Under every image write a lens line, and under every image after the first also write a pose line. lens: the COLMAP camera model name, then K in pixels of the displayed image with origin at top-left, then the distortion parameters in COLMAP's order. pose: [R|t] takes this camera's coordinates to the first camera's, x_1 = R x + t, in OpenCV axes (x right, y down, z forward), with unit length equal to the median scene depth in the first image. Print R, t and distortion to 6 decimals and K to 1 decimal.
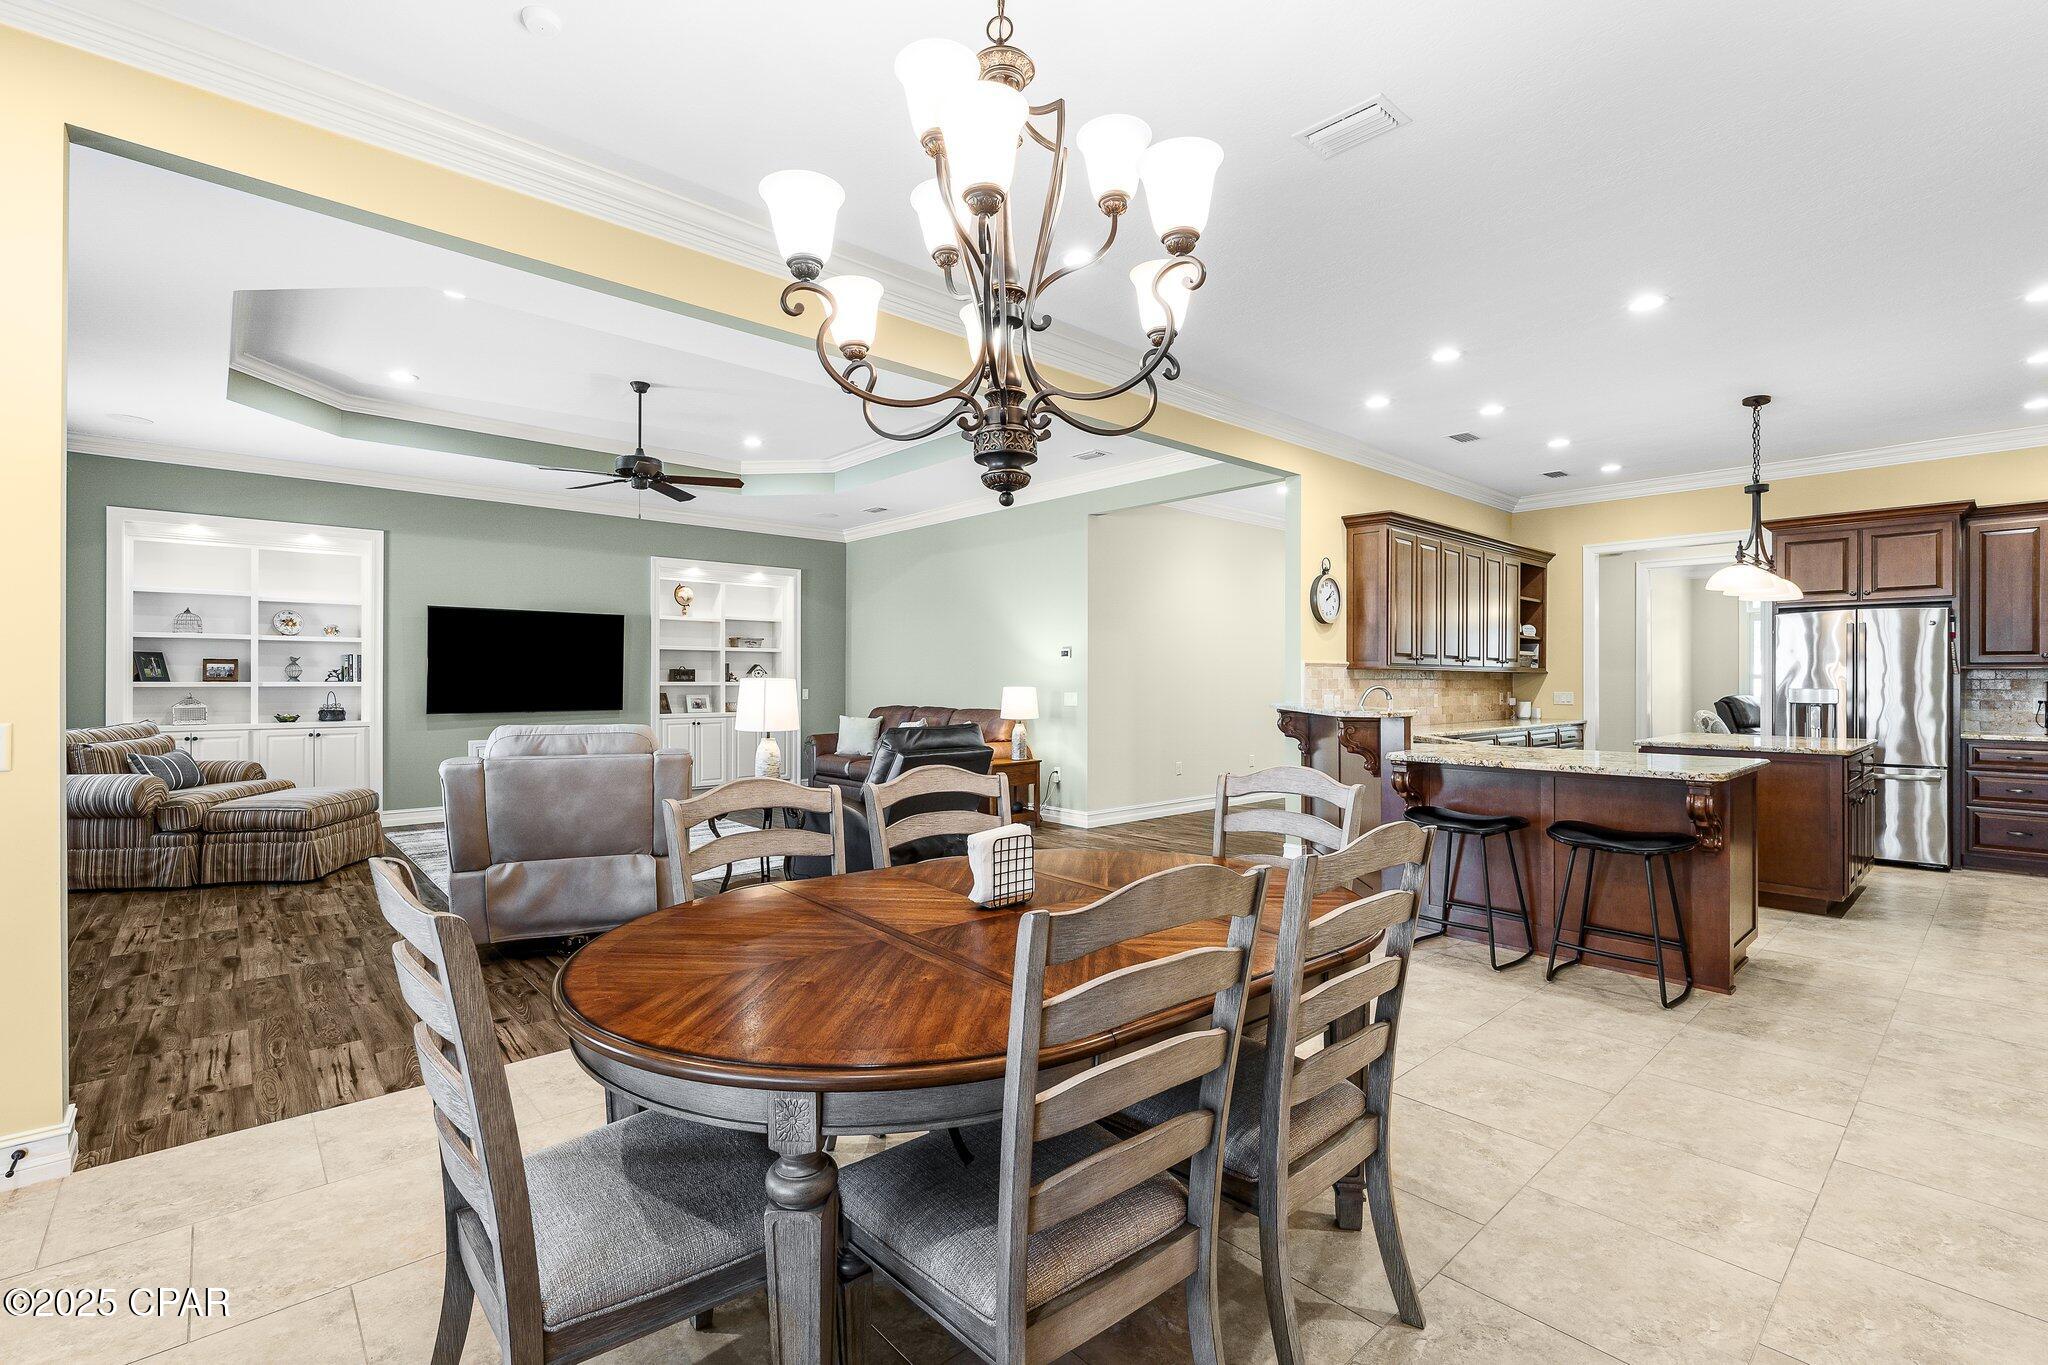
lens RADIAL K [[918.3, 0, 1004.3], [0, 918.3, 674.8], [0, 0, 1]] dist [0.002382, -0.000759]
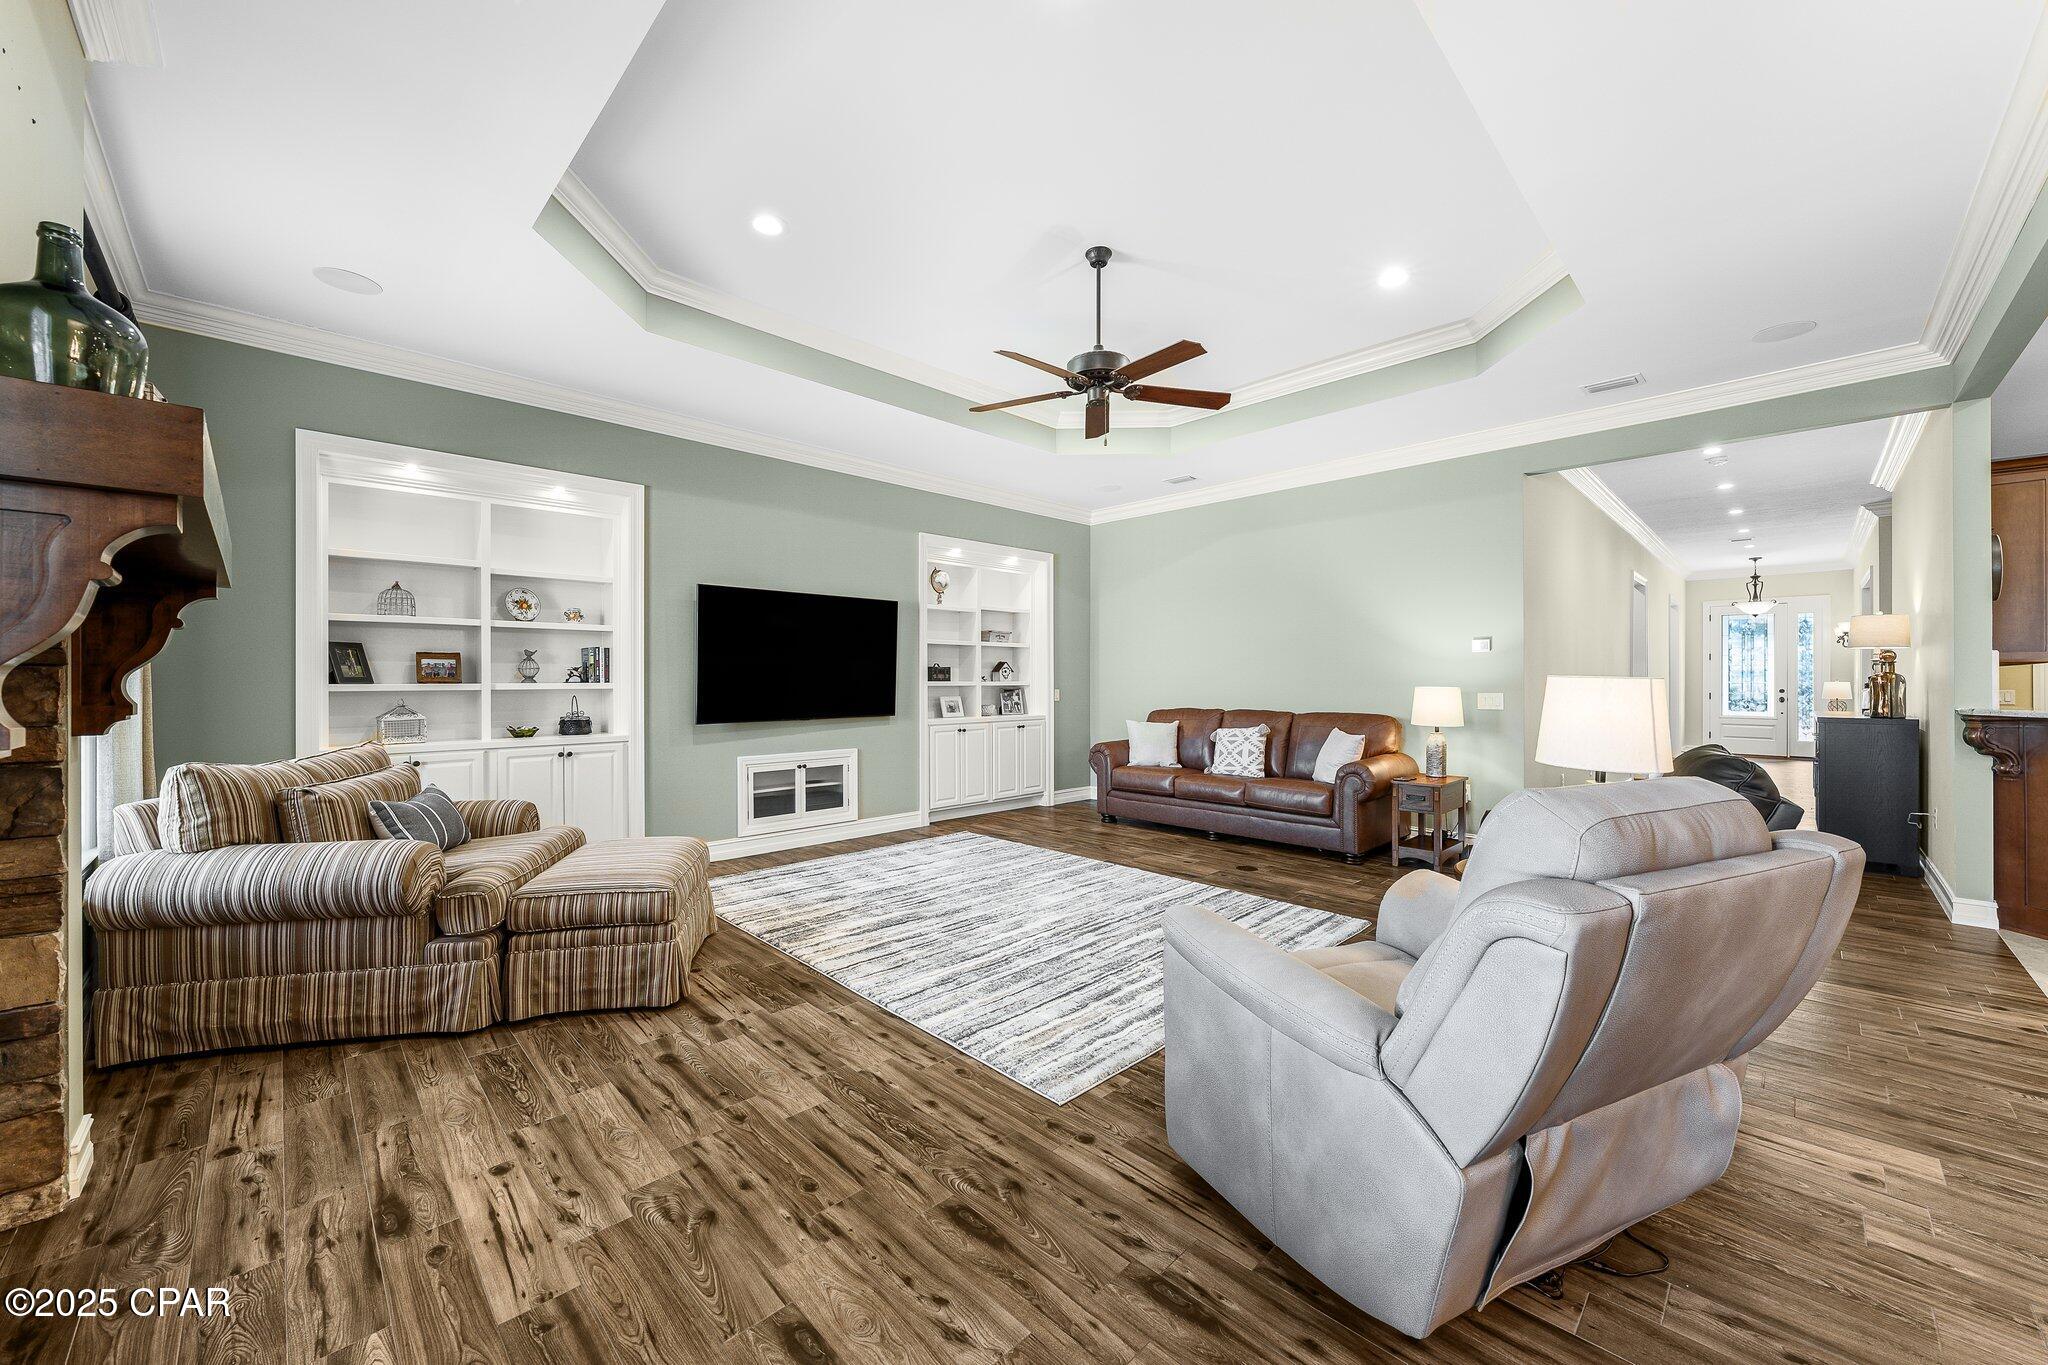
lens RADIAL K [[759.7, 0, 985.3], [0, 759.7, 682.8], [0, 0, 1]] dist [-0.006581, 0.000037]
pose [[0.999081, -0.002929, 0.042764, -0.501871], [0.002444, 0.999932, 0.011376, 0.001440], [-0.042794, -0.011261, 0.999020, 0.426180]]
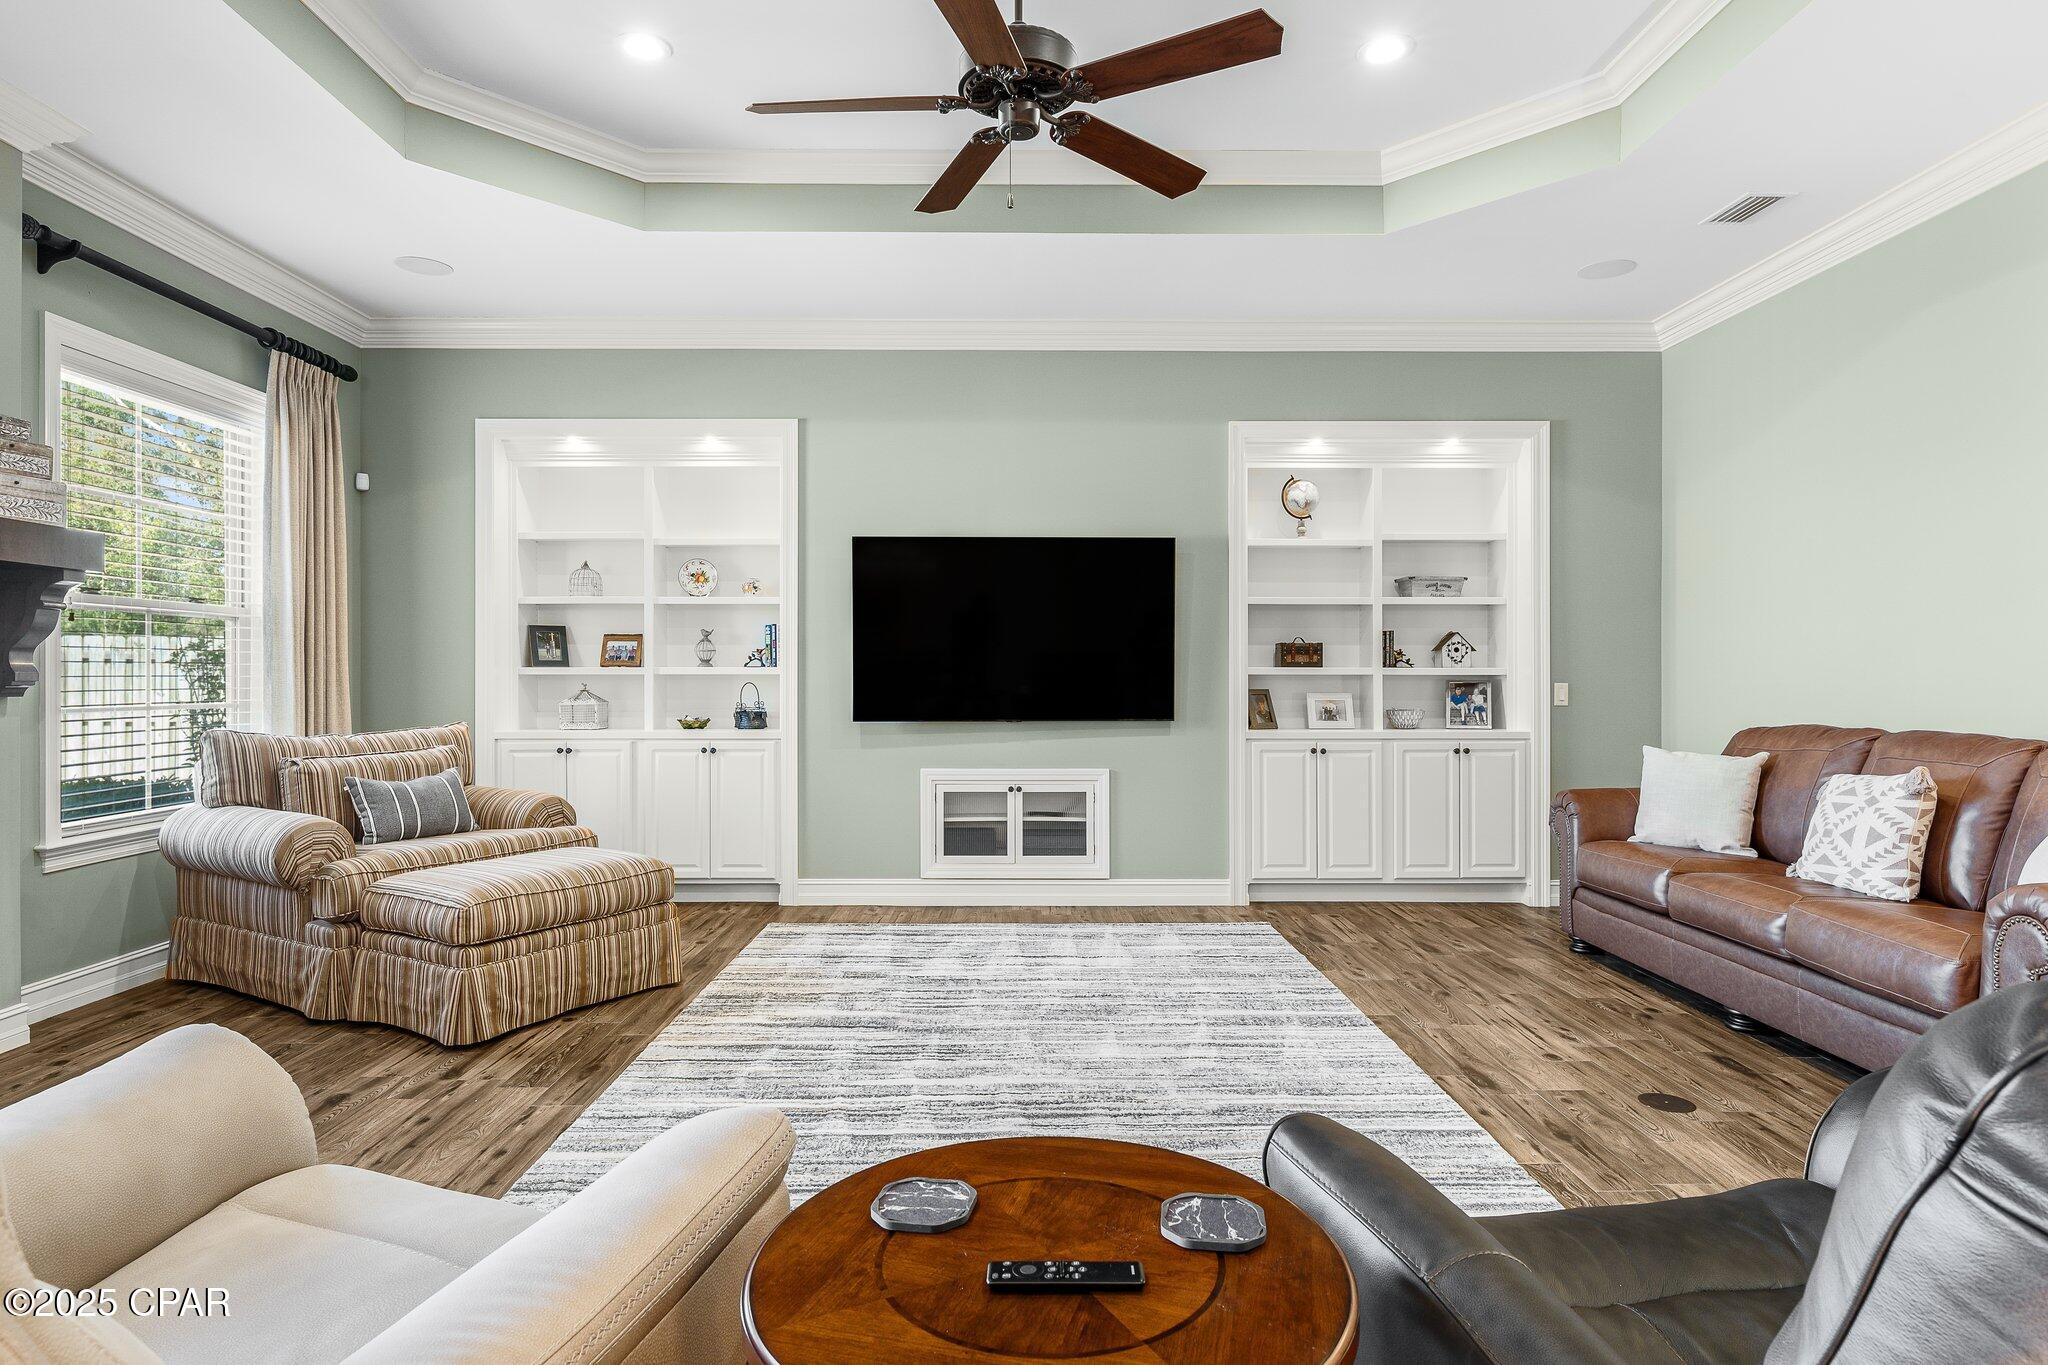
lens RADIAL K [[1082.7, 0, 1032.3], [0, 1082.7, 688.2], [0, 0, 1]] dist [-0.007091, 0.002039]
pose [[0.766111, 0.005056, -0.642689, -0.113134], [0.004389, 0.999905, 0.013097, 0.015938], [0.642694, -0.012854, 0.766015, 0.659725]]
